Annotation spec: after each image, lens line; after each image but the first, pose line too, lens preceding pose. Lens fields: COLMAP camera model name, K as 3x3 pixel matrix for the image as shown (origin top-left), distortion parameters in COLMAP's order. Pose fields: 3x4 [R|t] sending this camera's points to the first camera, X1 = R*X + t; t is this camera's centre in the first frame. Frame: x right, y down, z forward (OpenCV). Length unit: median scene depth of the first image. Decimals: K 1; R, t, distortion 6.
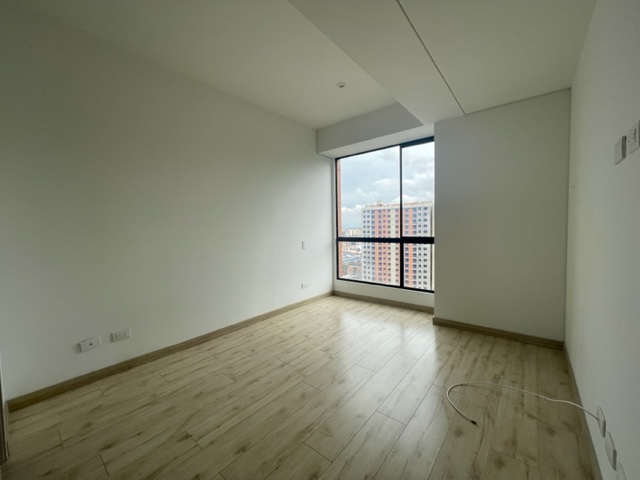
lens RADIAL K [[258.1, 0, 319.8], [0, 258.1, 237.0], [0, 0, 1]] dist [-0.004825, 0.001106]
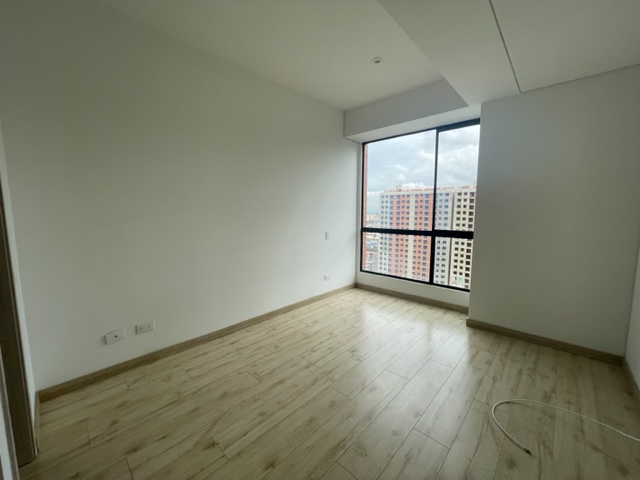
lens RADIAL K [[258.1, 0, 319.4], [0, 258.1, 237.4], [0, 0, 1]] dist [-0.004825, 0.001106]
pose [[0.997676, 0.025329, -0.063252, -0.052135], [-0.021364, 0.997811, 0.062583, -0.035667], [0.064698, -0.061086, 0.996033, 0.078602]]
